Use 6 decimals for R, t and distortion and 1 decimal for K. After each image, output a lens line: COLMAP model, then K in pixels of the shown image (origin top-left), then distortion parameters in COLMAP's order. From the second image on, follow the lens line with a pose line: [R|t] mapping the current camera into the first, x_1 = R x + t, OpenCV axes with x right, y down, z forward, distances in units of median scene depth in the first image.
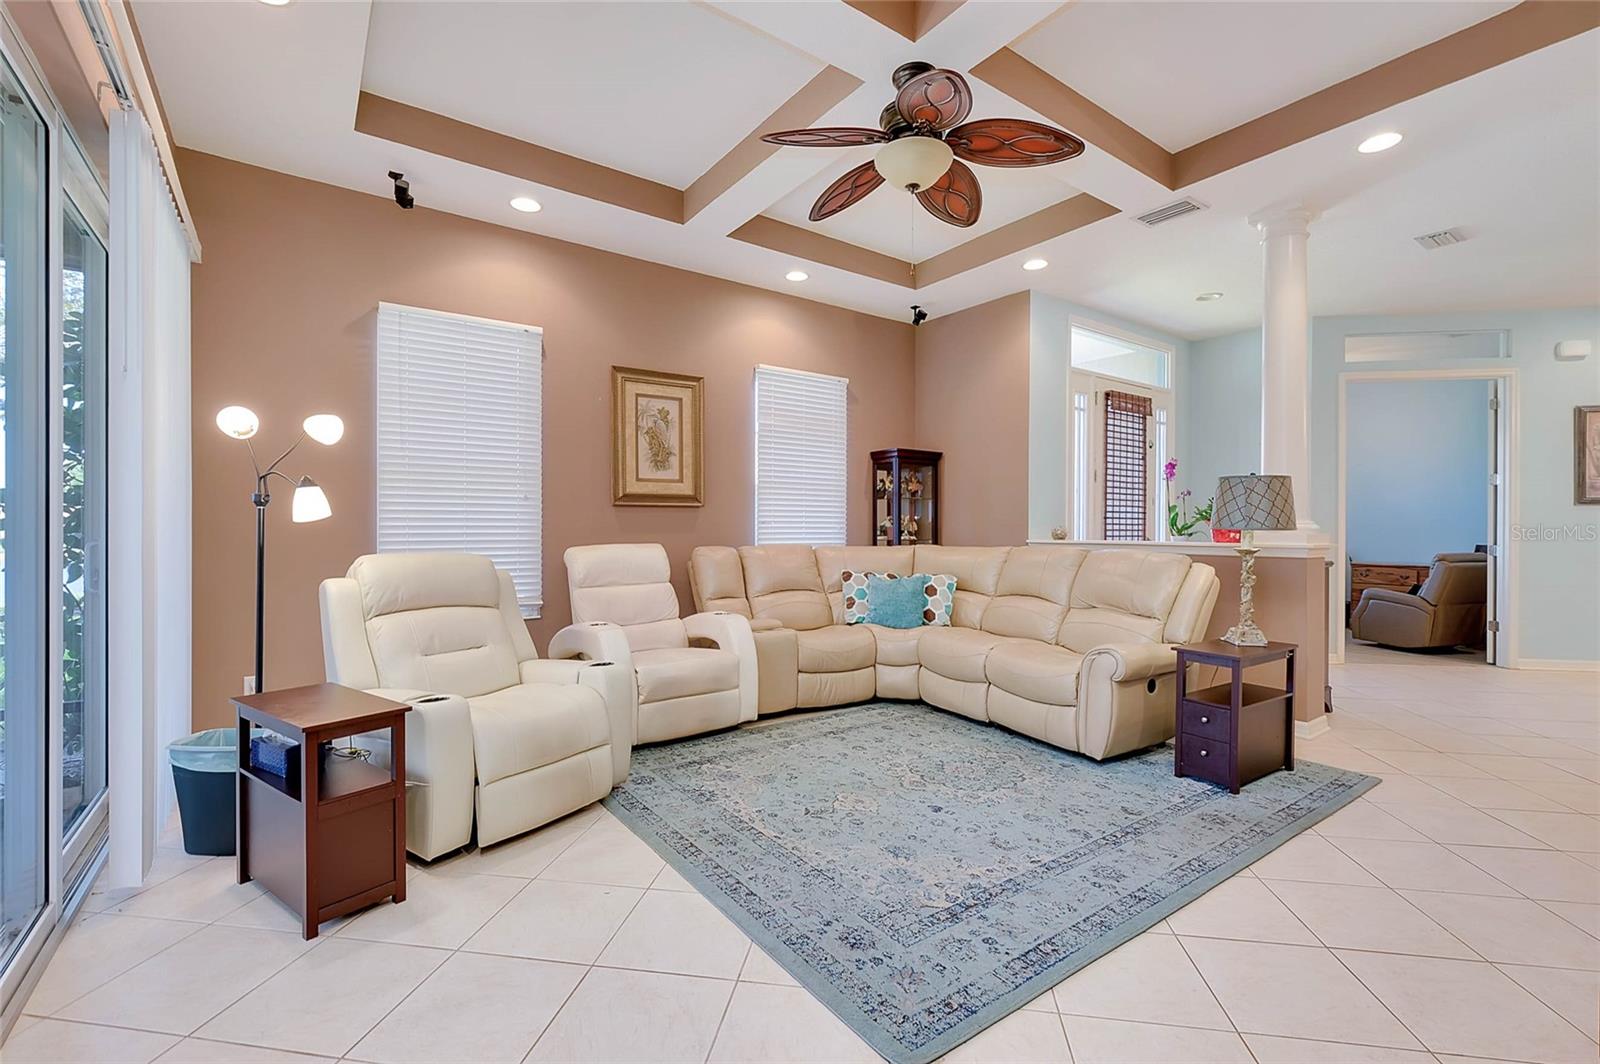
lens RADIAL K [[719.0, 0, 808.2], [0, 719.0, 530.6], [0, 0, 1]] dist [0.002443, -0.000019]
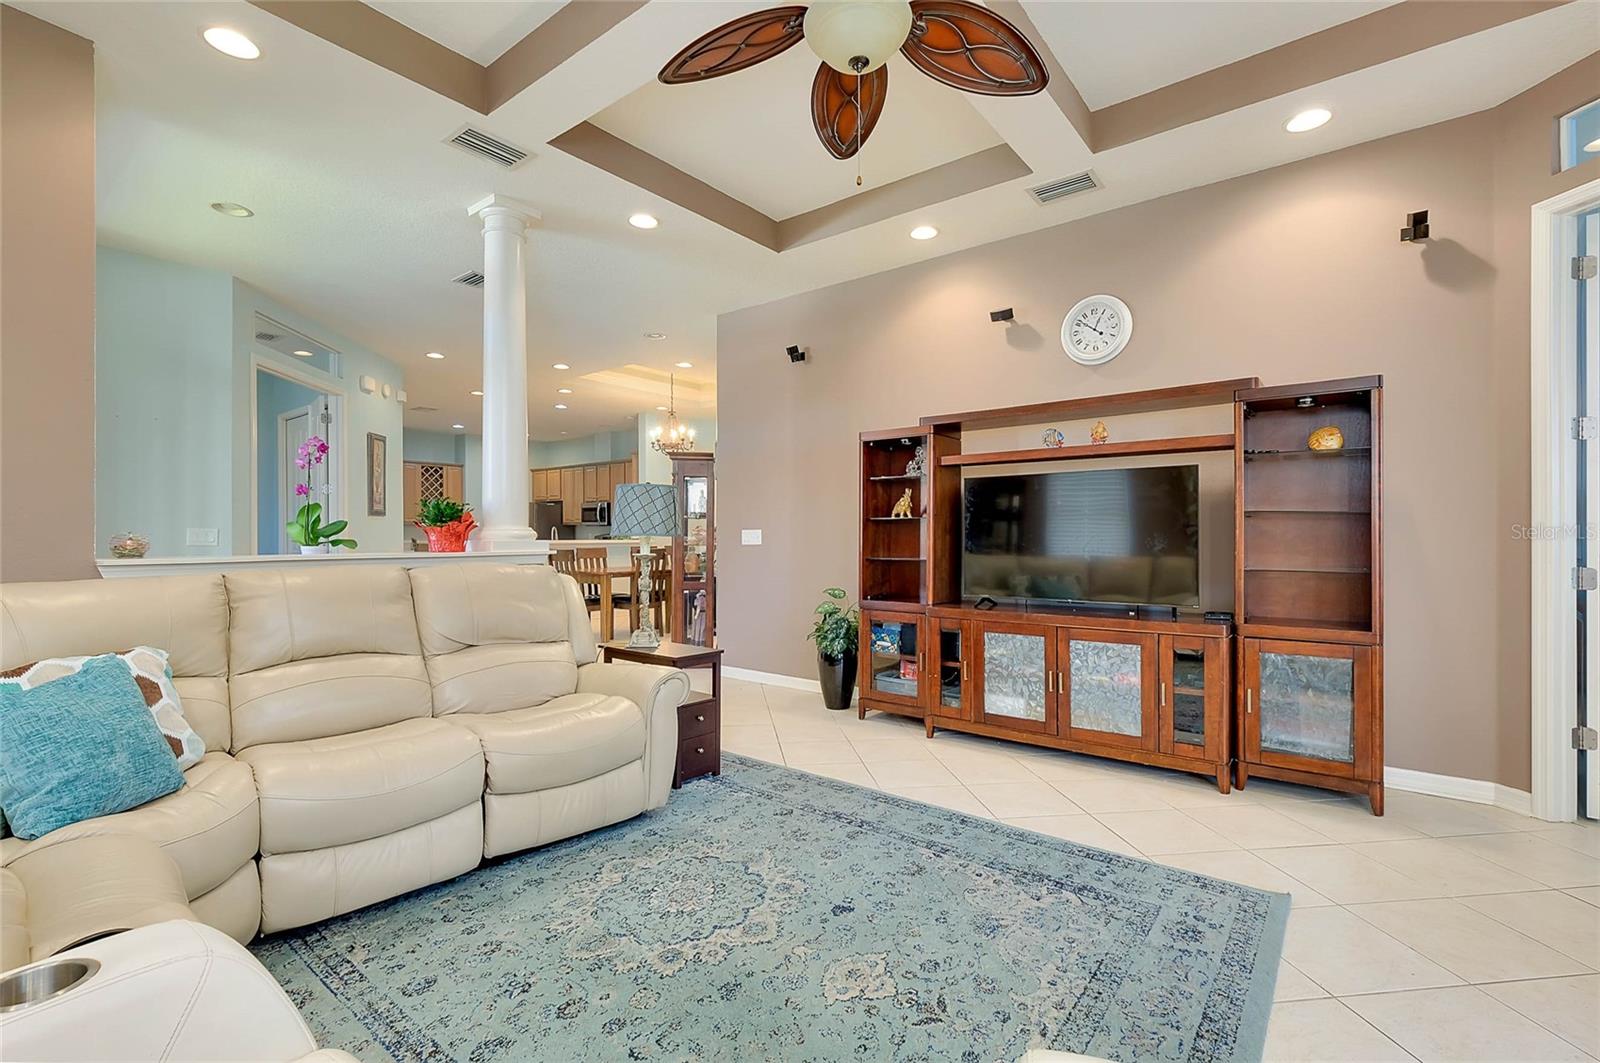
lens RADIAL K [[722.2, 0, 792.2], [0, 722.2, 533.6], [0, 0, 1]] dist [-0.000731, -0.000322]
pose [[-0.280104, -0.001437, 0.959969, -0.452496], [0.003283, 0.999992, 0.002455, -0.006649], [-0.959964, 0.003839, -0.280097, 1.074219]]
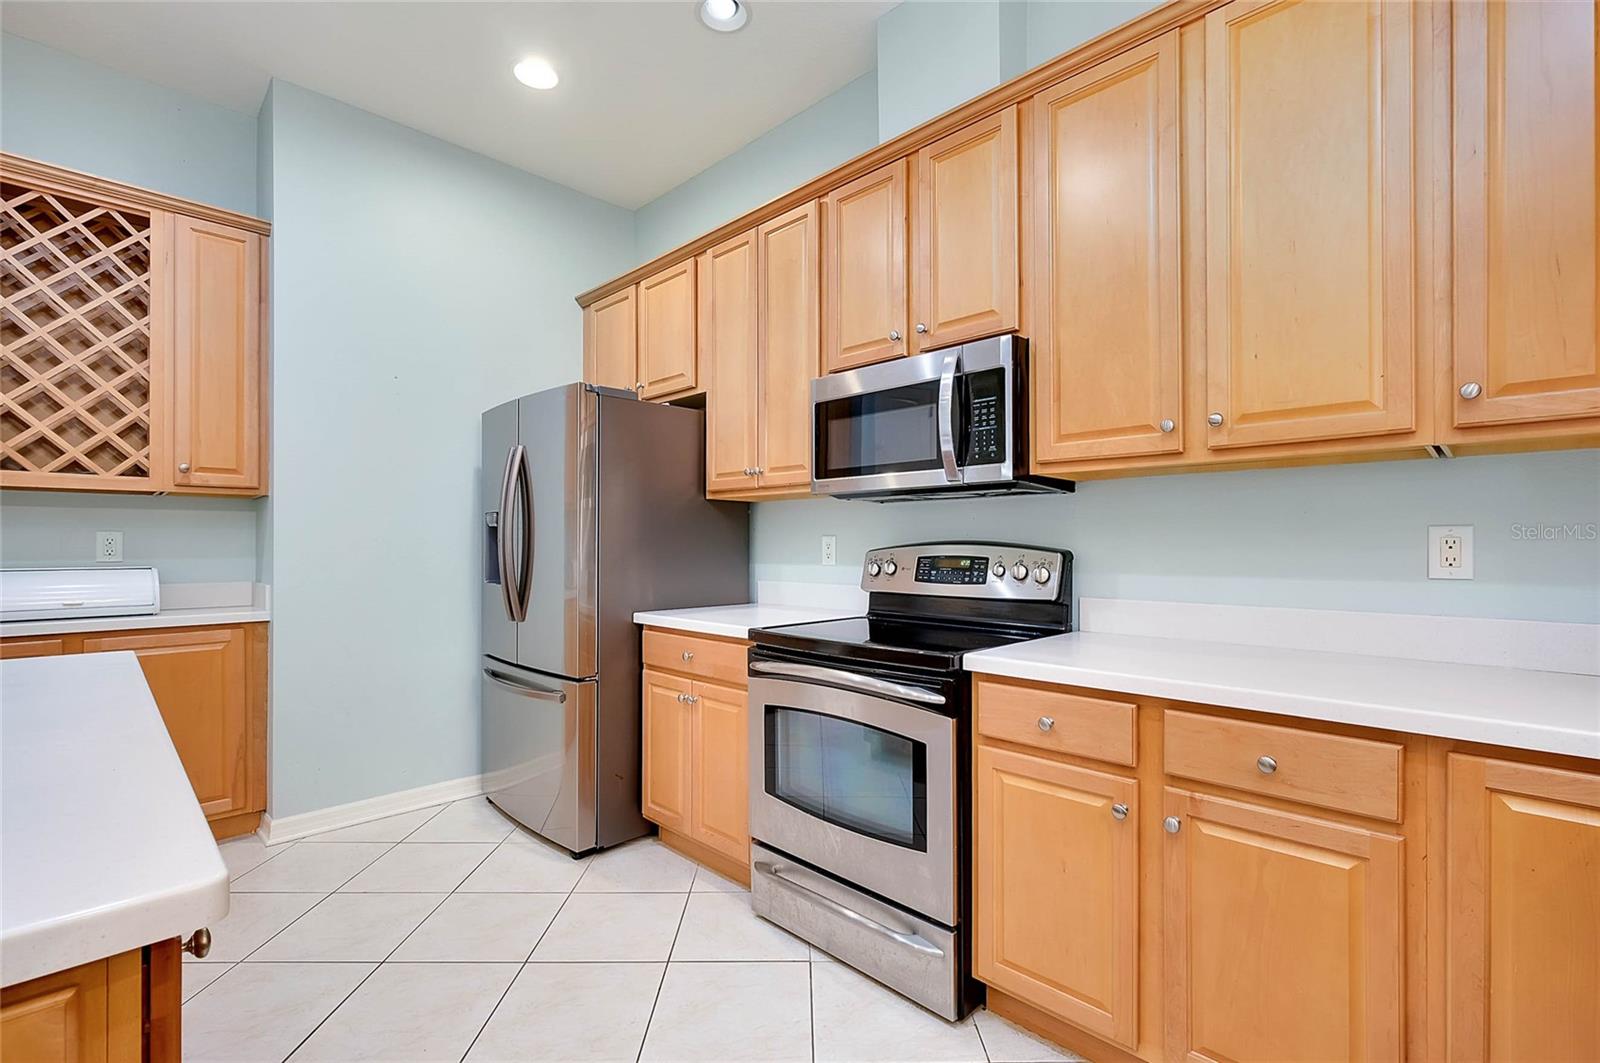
lens RADIAL K [[703.2, 0, 797.2], [0, 703.2, 540.3], [0, 0, 1]] dist [-0.000501, 0.000136]
pose [[-0.165225, 0.002562, 0.986252, 2.434628], [0.002472, 0.999995, -0.002183, 0.001391], [-0.986253, 0.002077, -0.165231, 1.190181]]
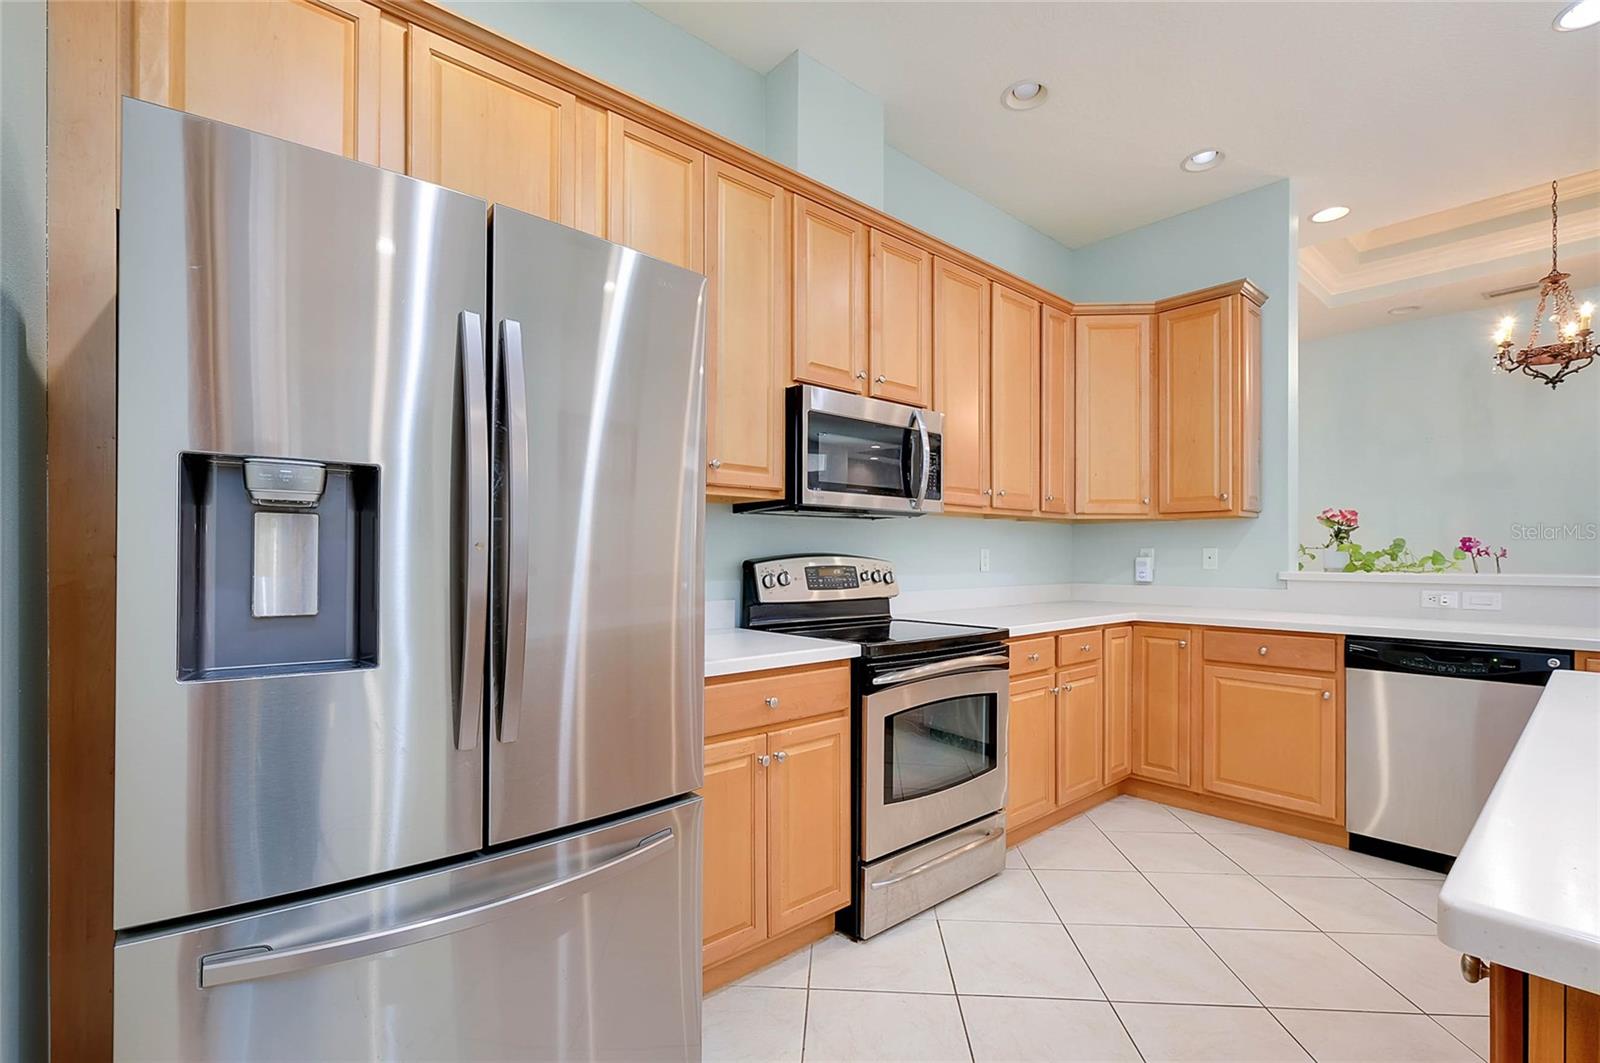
lens RADIAL K [[722.3, 0, 801.2], [0, 722.3, 553.9], [0, 0, 1]] dist [0.001303, 0.000540]
pose [[-0.994969, -0.003346, -0.100130, 3.118339], [-0.003042, 0.999990, -0.003180, 0.004009], [0.100140, -0.002860, -0.994969, 1.690254]]
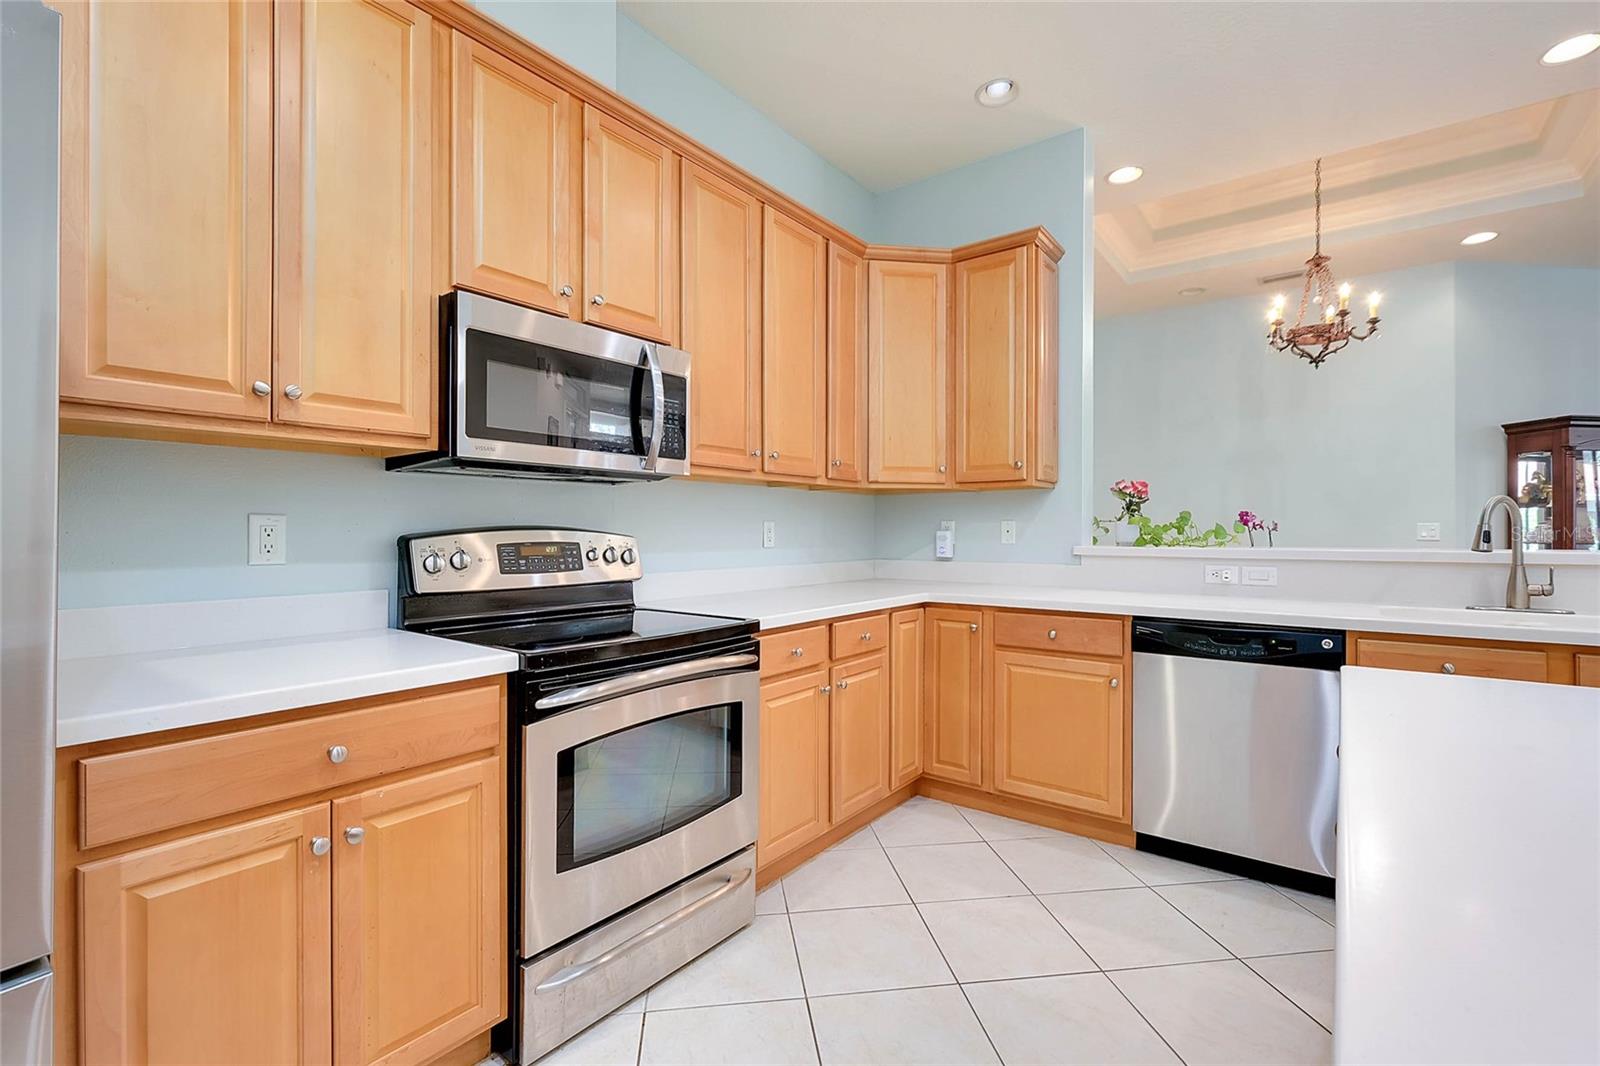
lens RADIAL K [[719.0, 0, 808.2], [0, 719.0, 531.6], [0, 0, 1]] dist [0.002443, -0.000019]
pose [[-0.954446, -0.001956, -0.298378, 2.981243], [-0.002259, 0.999997, 0.000670, 0.004404], [0.298376, 0.001314, -0.954448, 1.562118]]
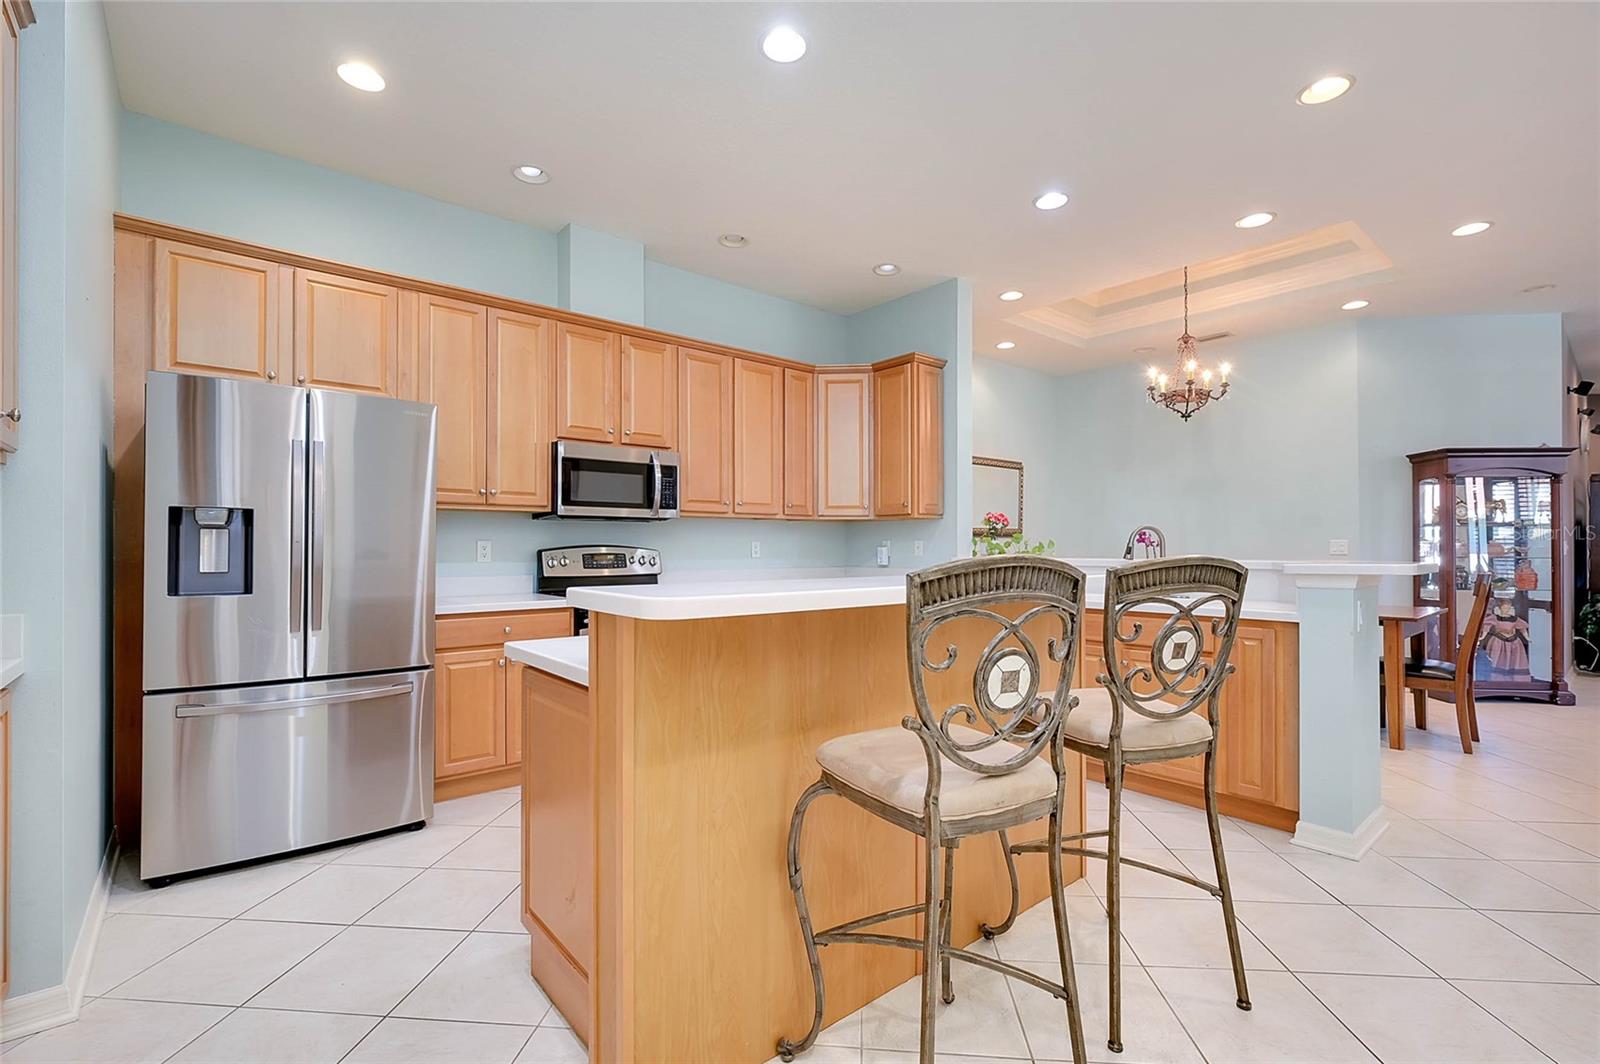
lens RADIAL K [[715.7, 0, 792.7], [0, 715.7, 545.5], [0, 0, 1]] dist [-0.001974, 0.000321]
pose [[-0.997332, -0.000588, -0.072999, 2.801850], [-0.000399, 0.999997, -0.002602, 0.004460], [0.073000, -0.002566, -0.997329, 2.091147]]
